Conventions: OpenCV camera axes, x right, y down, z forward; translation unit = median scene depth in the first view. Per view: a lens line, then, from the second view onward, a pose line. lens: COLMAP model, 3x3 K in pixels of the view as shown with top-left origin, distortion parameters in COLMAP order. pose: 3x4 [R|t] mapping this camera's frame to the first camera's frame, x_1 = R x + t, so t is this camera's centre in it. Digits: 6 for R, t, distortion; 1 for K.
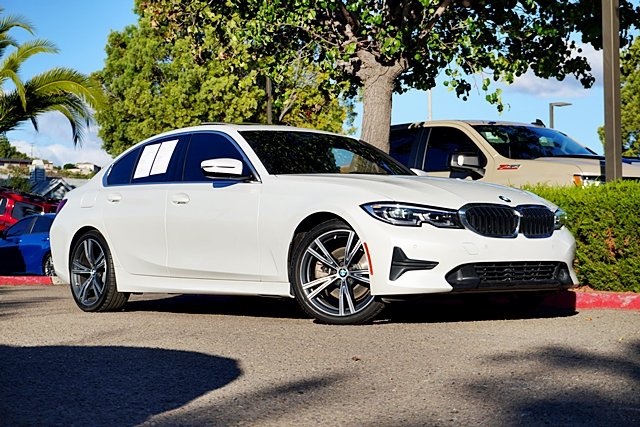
lens RADIAL K [[1203.6, 0, 346.4], [0, 1203.6, 206.4], [0, 0, 1]] dist [0.073913, 0.000000]
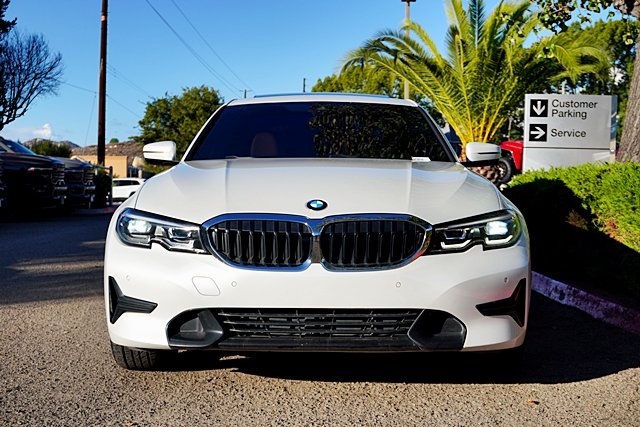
lens RADIAL K [[885.5, 0, 318.9], [0, 885.5, 214.5], [0, 0, 1]] dist [0.039128, 0.000000]
pose [[0.744081, 0.037374, -0.667043, 0.433627], [0.016065, 0.997144, 0.073789, -0.034835], [0.667896, -0.065621, 0.741356, 0.648967]]
